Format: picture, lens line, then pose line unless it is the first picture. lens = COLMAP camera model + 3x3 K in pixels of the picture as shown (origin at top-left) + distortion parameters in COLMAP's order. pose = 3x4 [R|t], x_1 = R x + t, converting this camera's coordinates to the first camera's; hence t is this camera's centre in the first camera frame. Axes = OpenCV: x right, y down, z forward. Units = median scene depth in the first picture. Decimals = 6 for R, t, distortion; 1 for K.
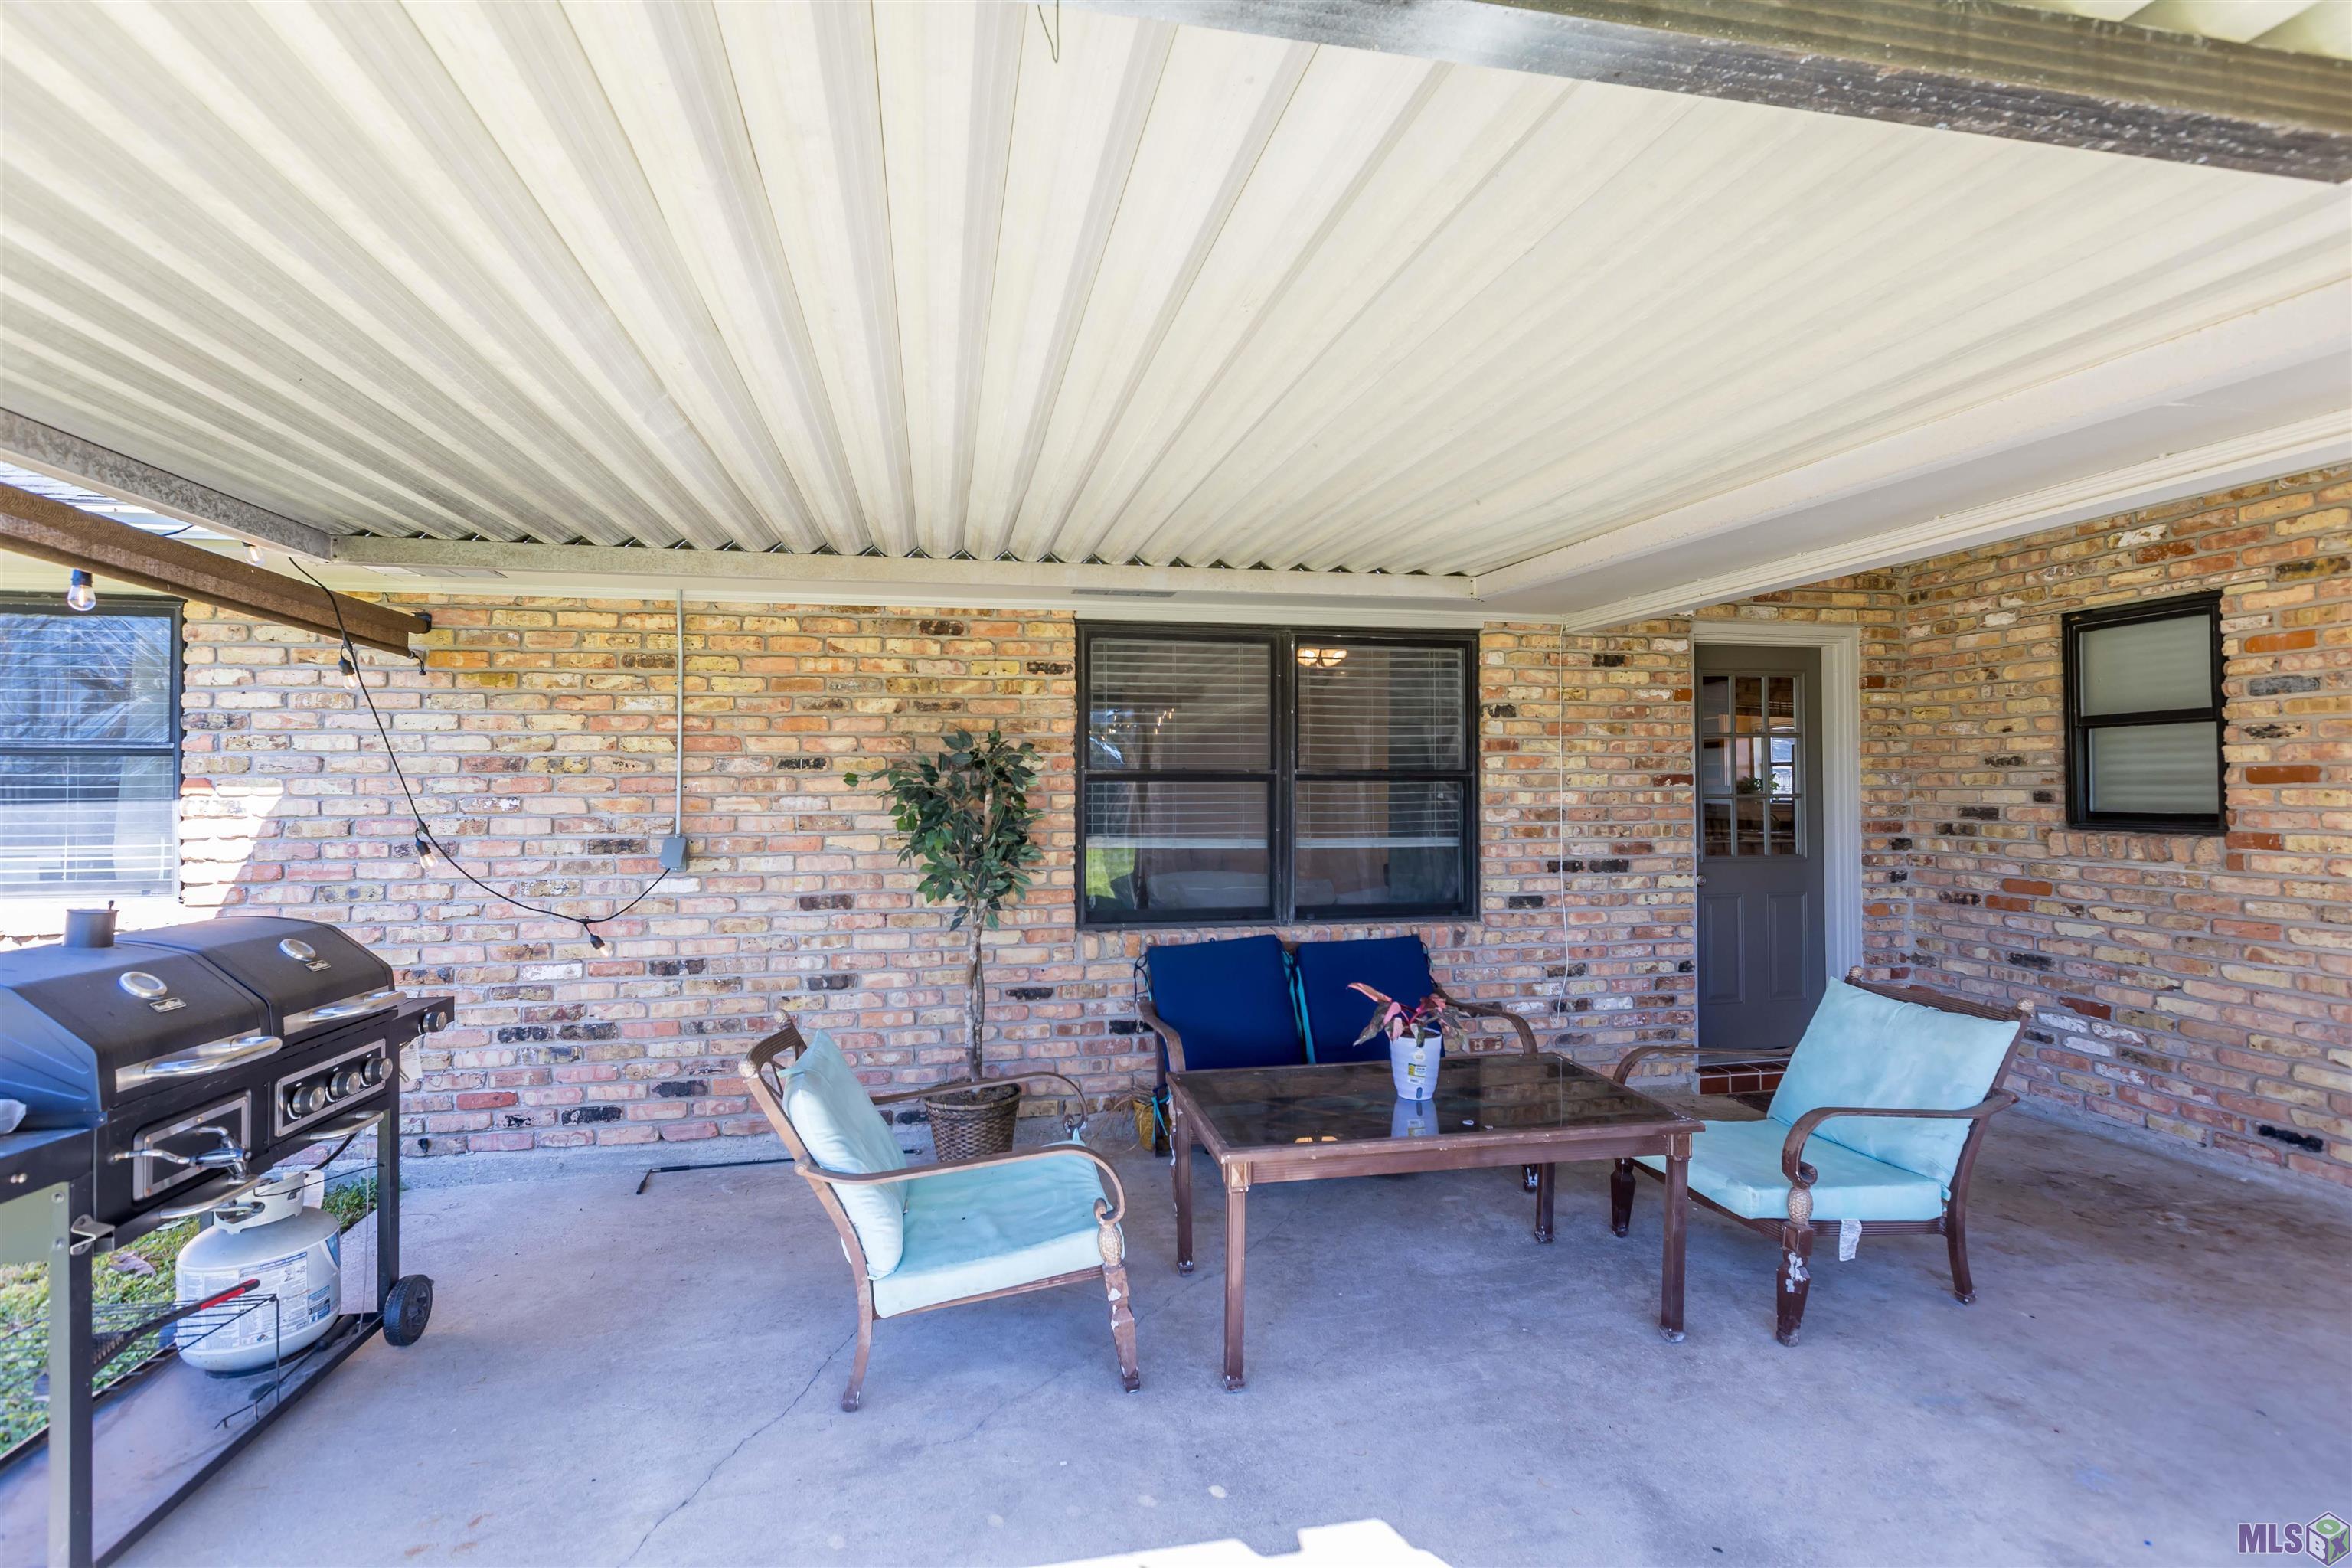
lens RADIAL K [[1073.1, 0, 1158.1], [0, 1073.1, 781.1], [0, 0, 1]] dist [0.004874, 0.000195]
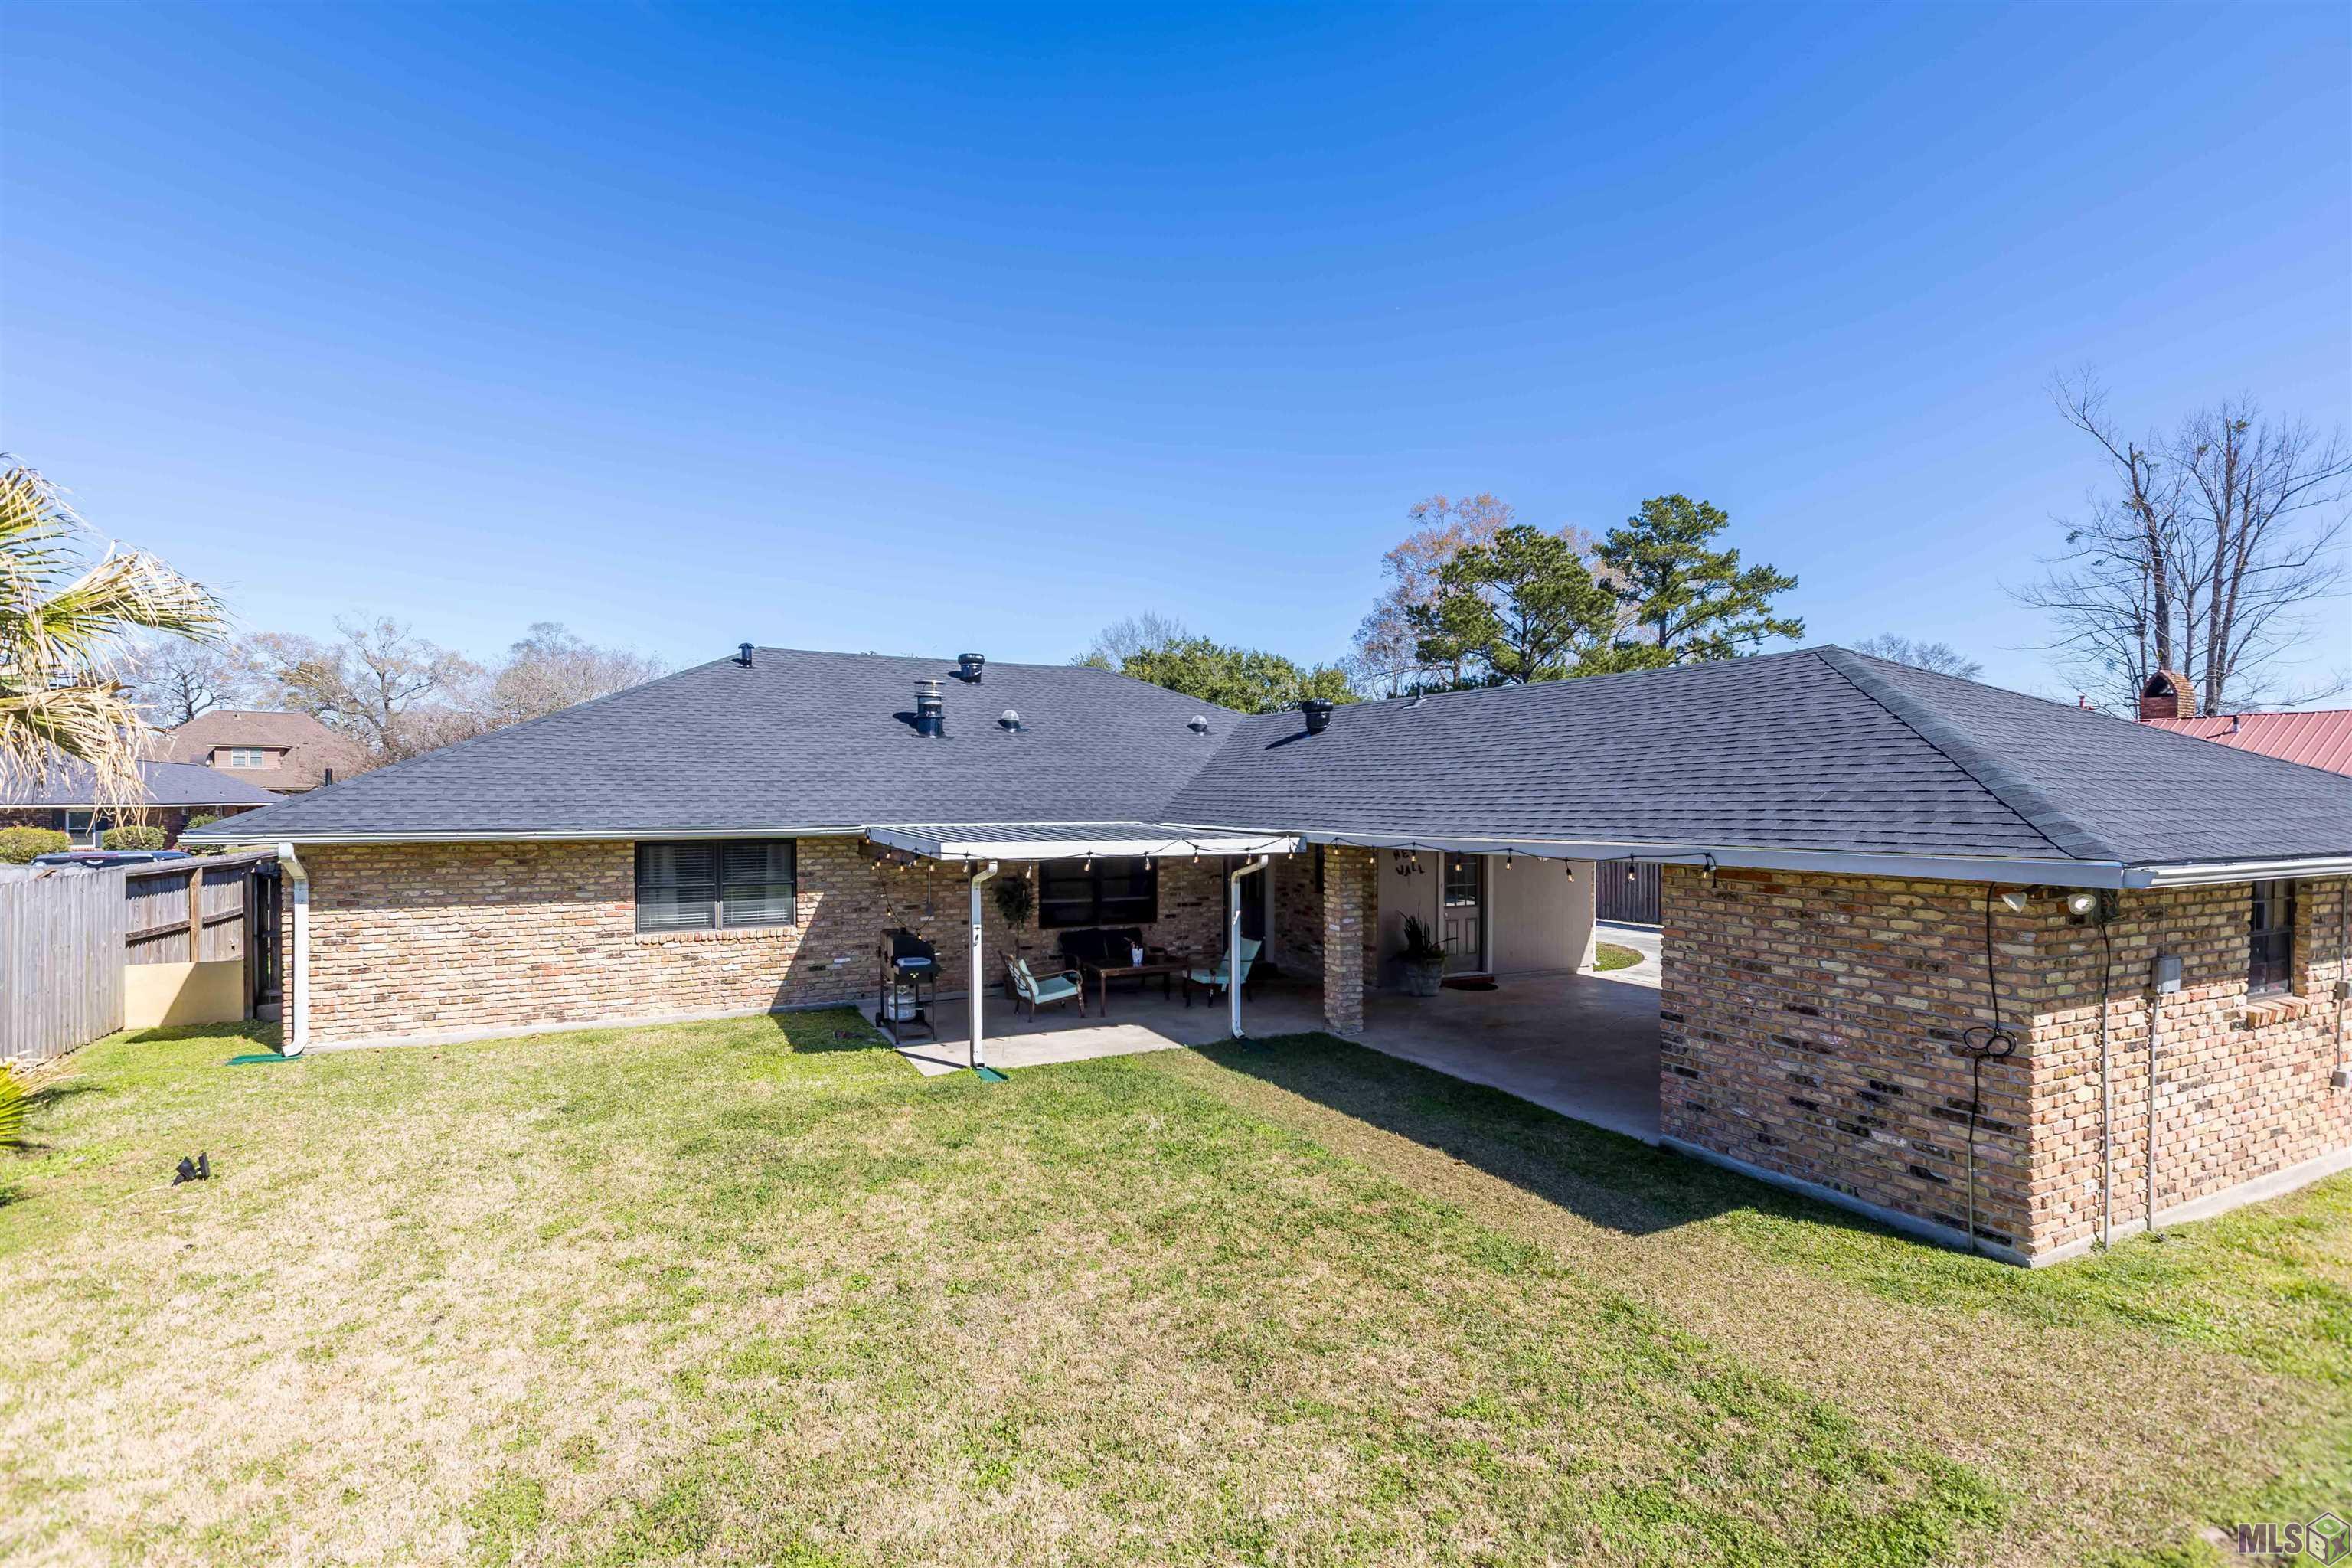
lens RADIAL K [[1073.1, 0, 1158.7], [0, 1073.1, 801.3], [0, 0, 1]] dist [0.004874, 0.000195]
pose [[0.965550, 0.003572, 0.260195, -0.529789], [-0.005378, 0.999966, 0.006229, -0.251785], [-0.260163, -0.007414, 0.965536, -2.093800]]
